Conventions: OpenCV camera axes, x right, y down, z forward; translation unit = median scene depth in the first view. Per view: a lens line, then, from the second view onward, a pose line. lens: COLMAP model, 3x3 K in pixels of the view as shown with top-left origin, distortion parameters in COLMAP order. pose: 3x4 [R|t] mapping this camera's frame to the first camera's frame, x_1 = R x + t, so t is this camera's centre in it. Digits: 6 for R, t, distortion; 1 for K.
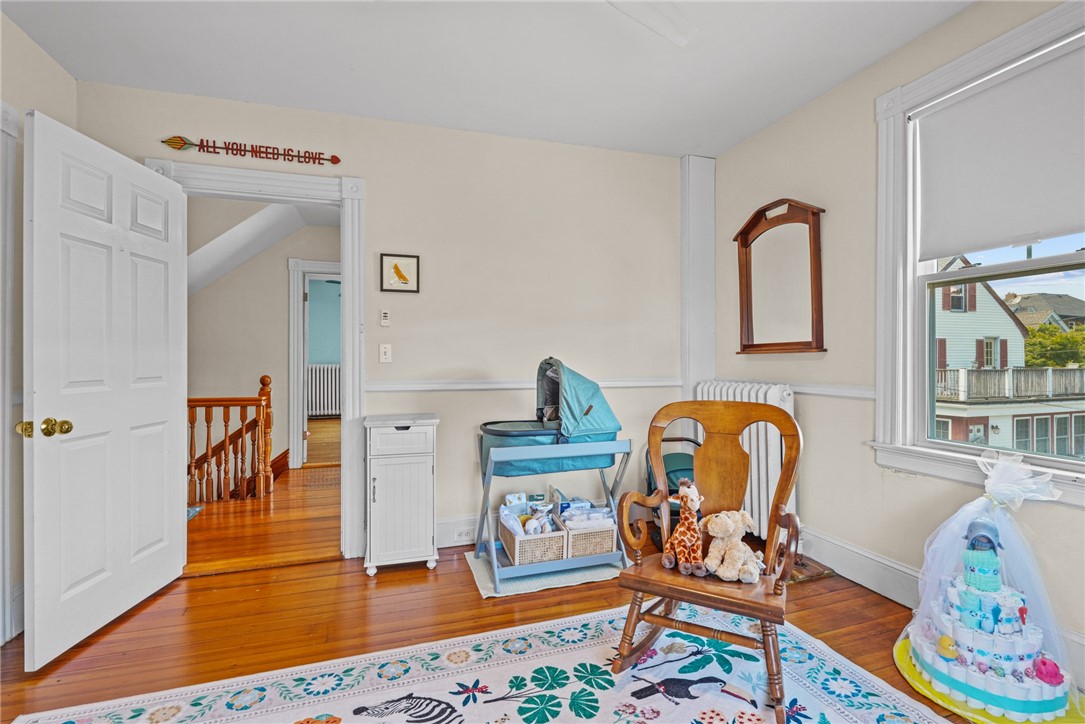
lens RADIAL K [[495.1, 0, 542.5], [0, 495.1, 361.7], [0, 0, 1]] dist [-0.002954, -0.000380]
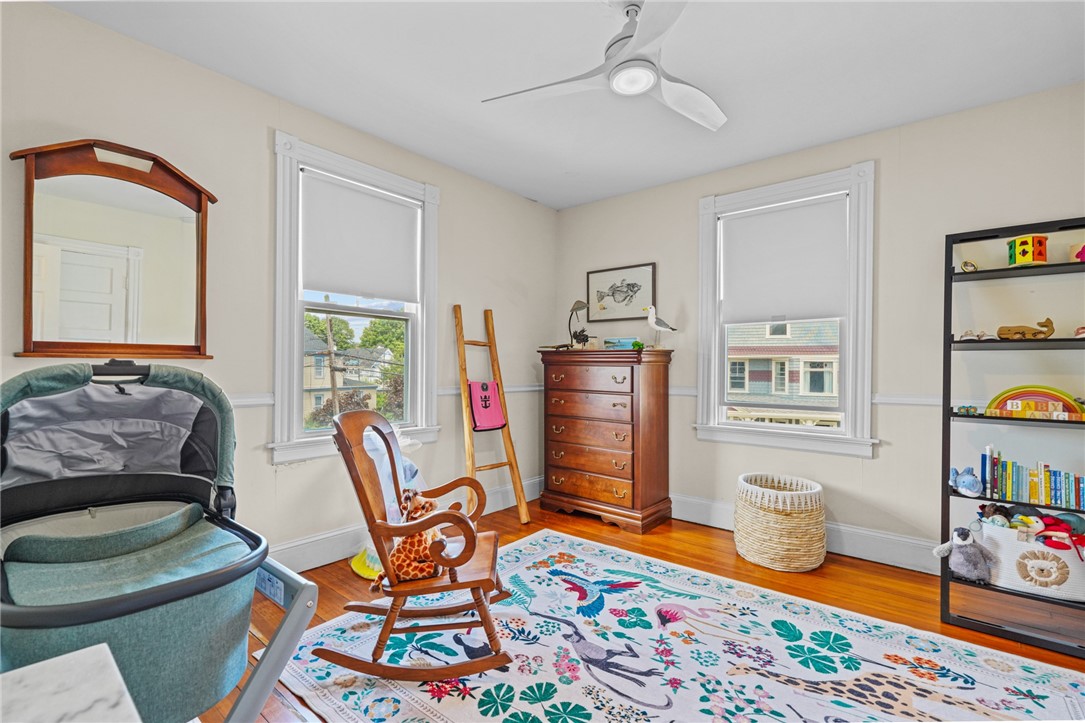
lens RADIAL K [[495.1, 0, 541.6], [0, 495.1, 364.3], [0, 0, 1]] dist [-0.002954, -0.000380]
pose [[-0.537954, 0.004393, 0.842963, -0.730495], [-0.004185, 0.999960, -0.007882, -0.007719], [-0.842964, -0.007768, -0.537914, 1.401299]]
